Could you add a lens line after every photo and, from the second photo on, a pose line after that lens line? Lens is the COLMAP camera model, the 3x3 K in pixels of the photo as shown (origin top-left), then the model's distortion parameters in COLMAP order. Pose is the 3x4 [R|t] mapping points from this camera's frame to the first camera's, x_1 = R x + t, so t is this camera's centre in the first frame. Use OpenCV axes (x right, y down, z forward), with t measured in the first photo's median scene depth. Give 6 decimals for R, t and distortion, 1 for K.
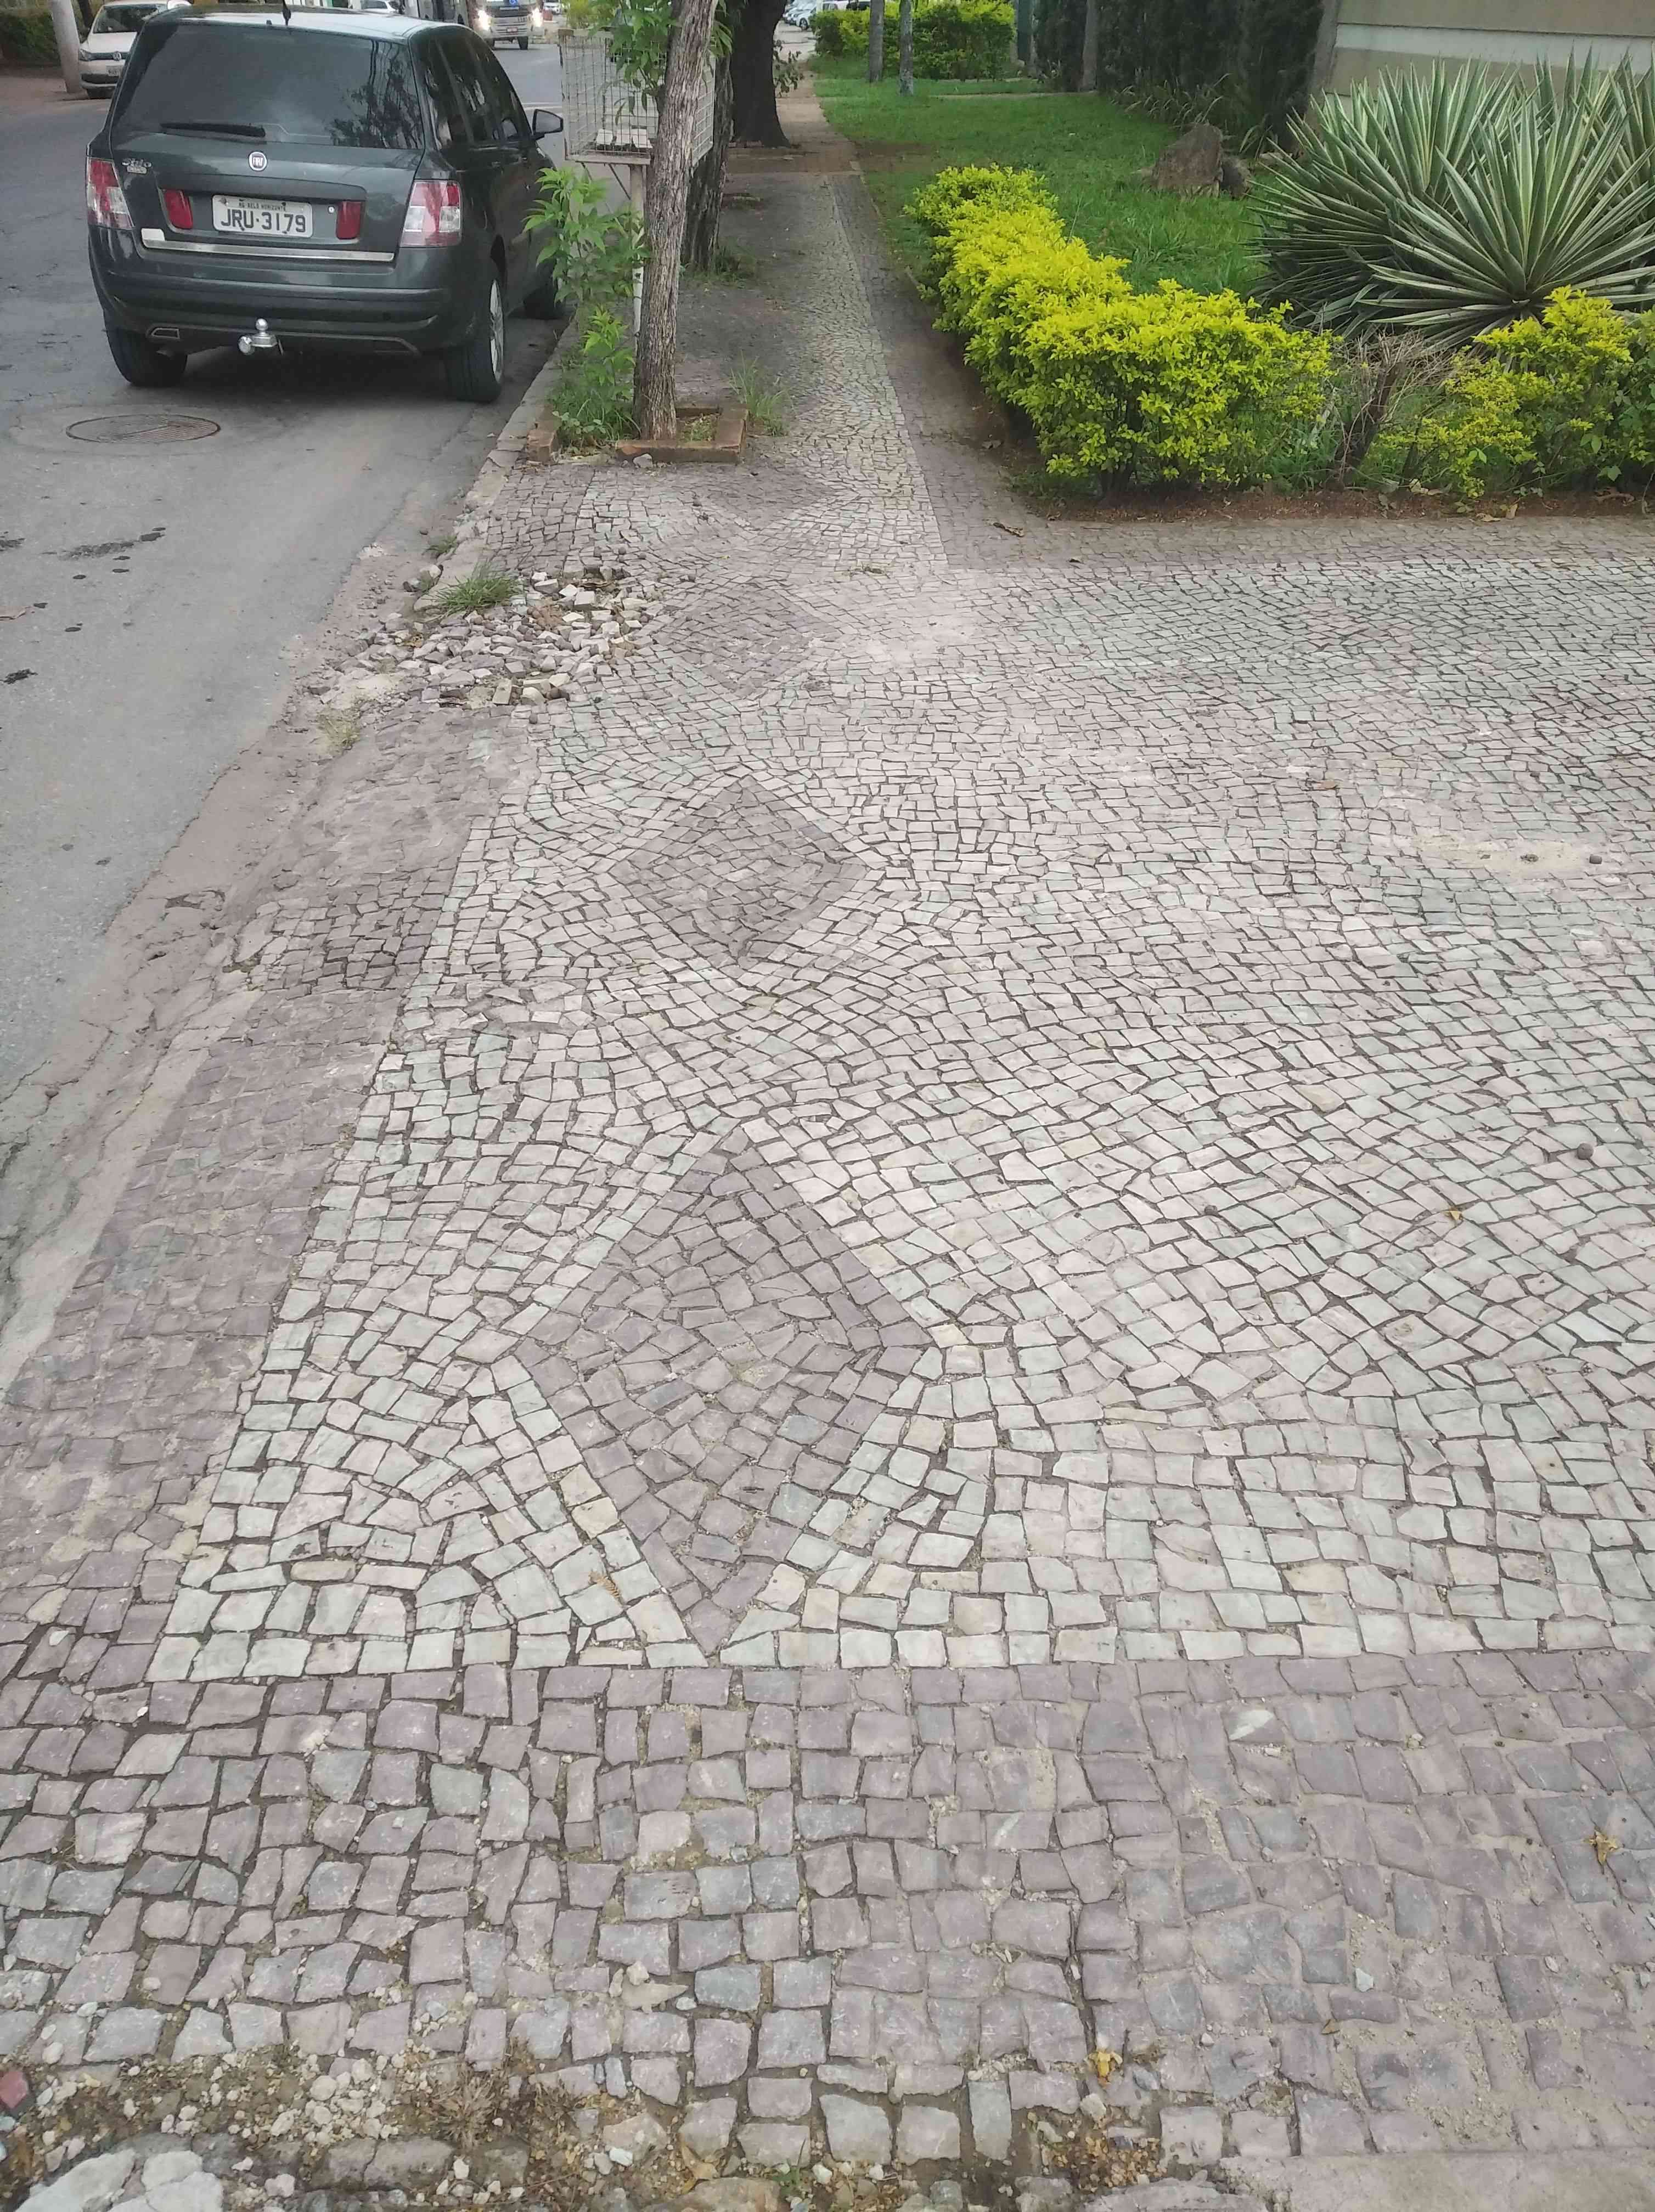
lens RADIAL K [[1685.4, 0, 838.0], [0, 1685.4, 1106.0], [0, 0, 1]] dist [0.047715, -0.094220]
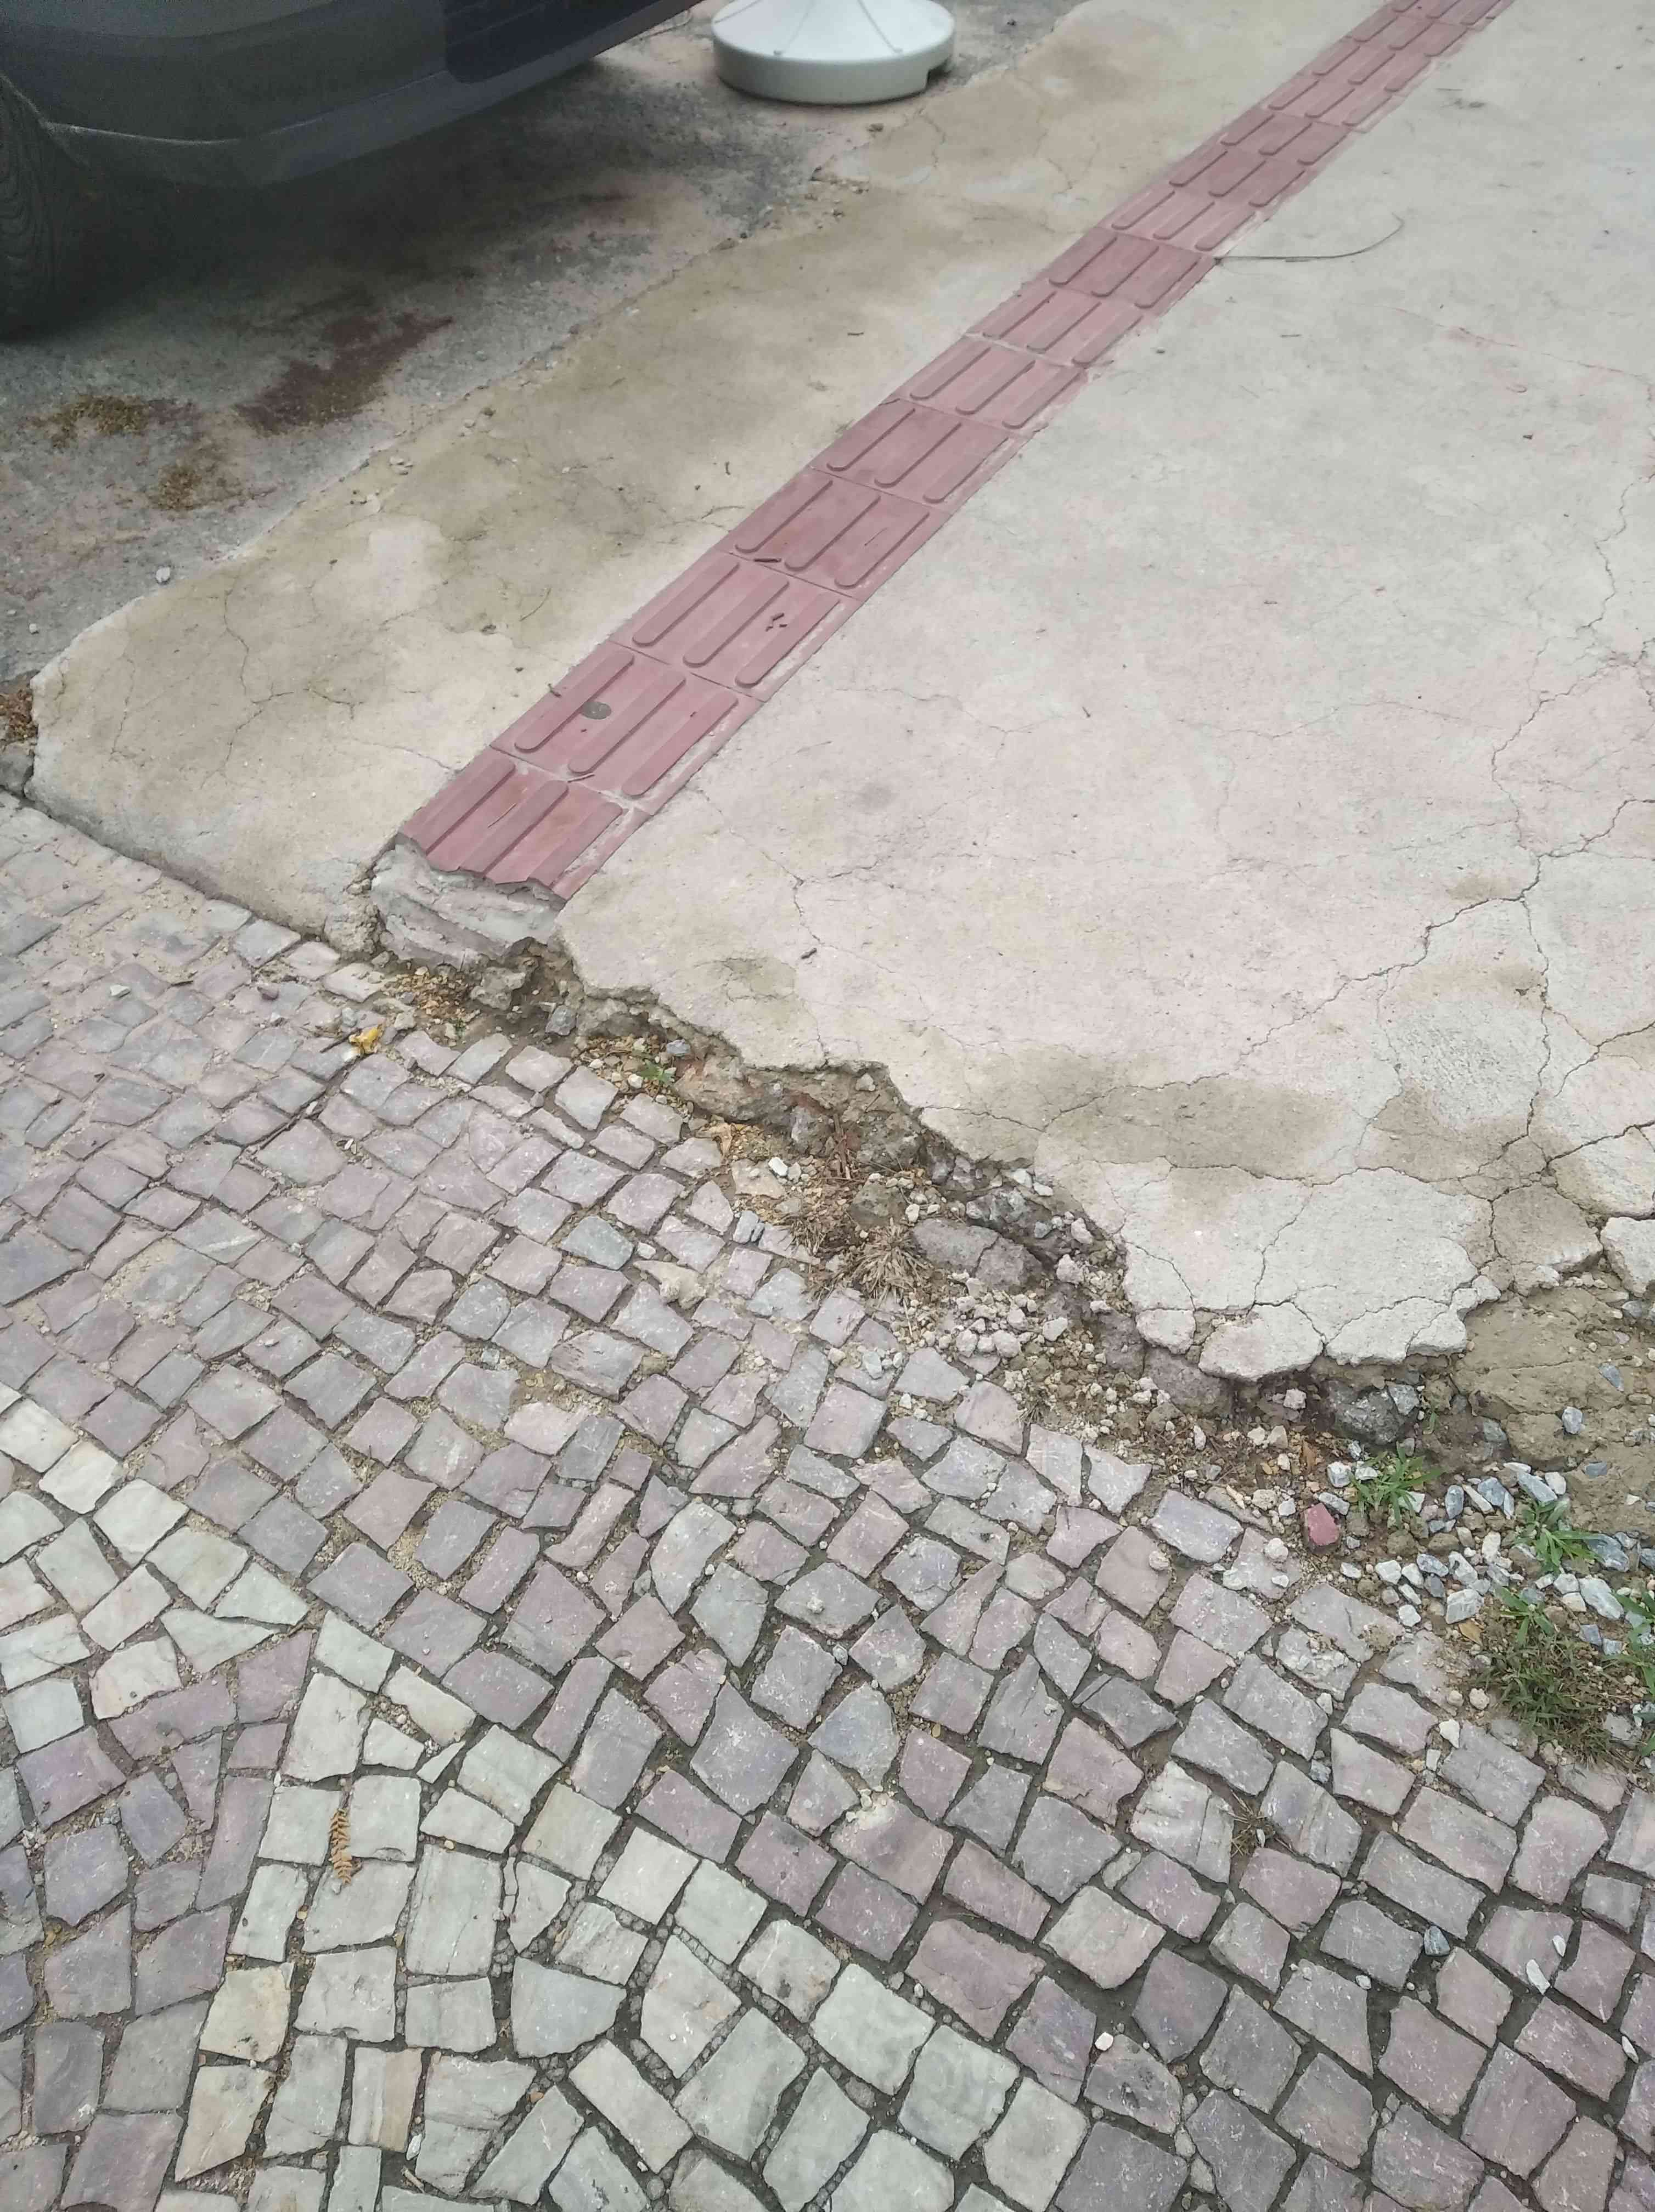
lens RADIAL K [[1685.4, 0, 838.0], [0, 1685.4, 1106.0], [0, 0, 1]] dist [0.047715, -0.094220]
pose [[-0.833189, -0.418783, 0.361133, -0.368574], [0.294321, 0.217043, 0.930735, -0.248052], [-0.468157, 0.881767, -0.057581, 0.714730]]
